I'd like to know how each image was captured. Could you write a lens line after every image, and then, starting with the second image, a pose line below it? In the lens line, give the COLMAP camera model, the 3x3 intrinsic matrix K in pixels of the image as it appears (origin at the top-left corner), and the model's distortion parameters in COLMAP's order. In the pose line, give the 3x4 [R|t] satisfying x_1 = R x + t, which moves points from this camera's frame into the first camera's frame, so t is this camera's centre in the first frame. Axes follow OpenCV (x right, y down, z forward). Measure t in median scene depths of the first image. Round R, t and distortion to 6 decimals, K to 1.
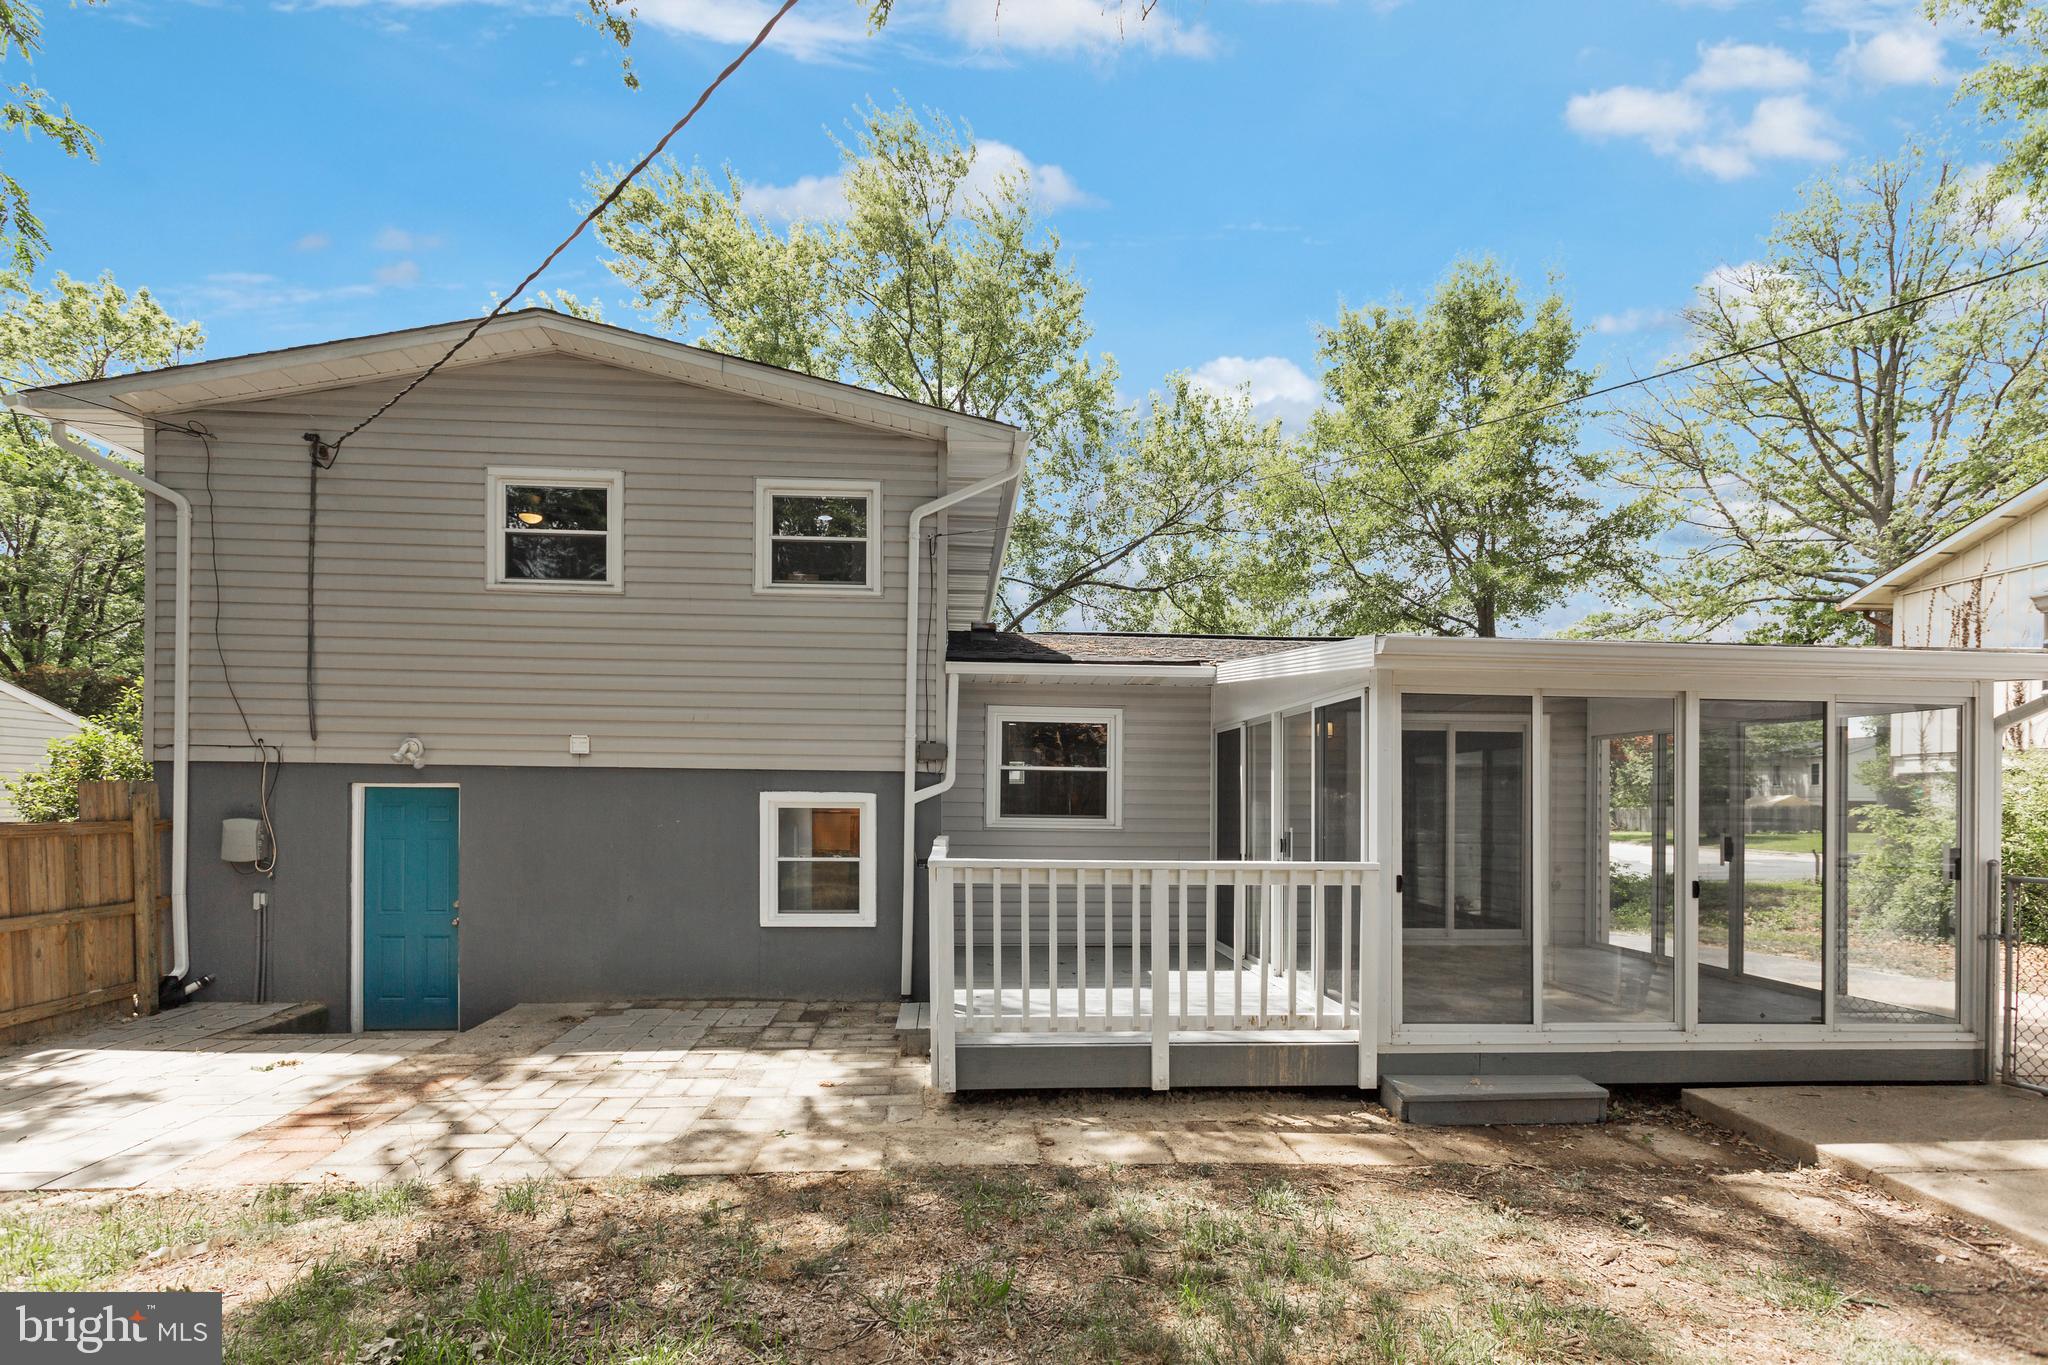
lens RADIAL K [[1015.1, 0, 1026.8], [0, 1015.1, 808.6], [0, 0, 1]] dist [0.002614, 0.002725]
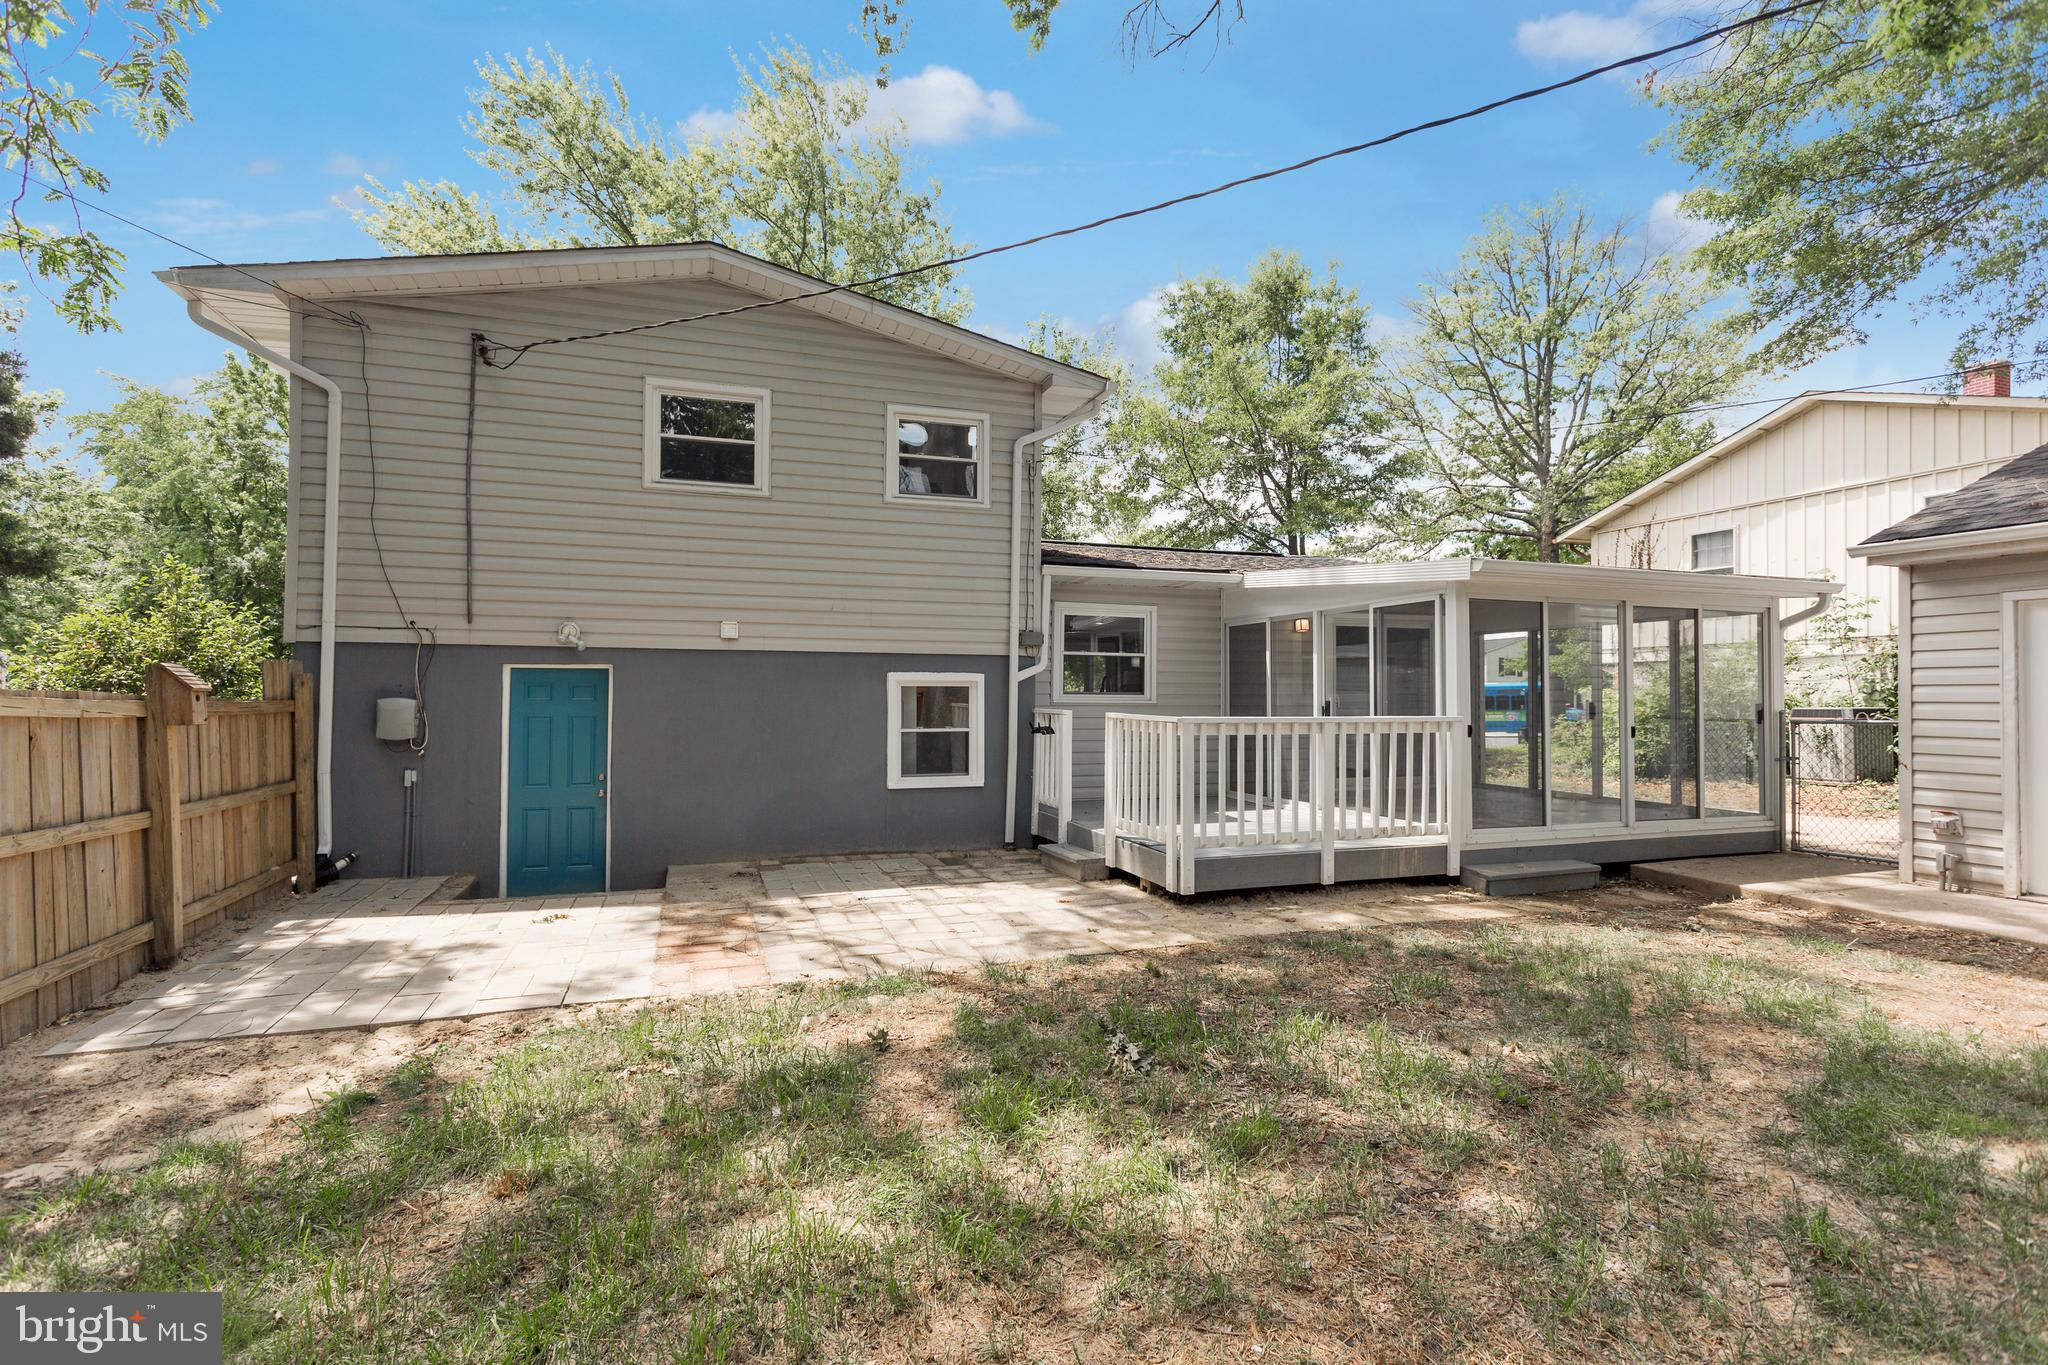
lens RADIAL K [[1015.1, 0, 979.8], [0, 1015.1, 666.7], [0, 0, 1]] dist [0.002614, 0.002725]
pose [[0.964670, 0.001579, 0.263456, -0.469807], [0.008858, 0.999222, -0.038422, 0.022633], [-0.263312, 0.039398, 0.963906, -0.141767]]
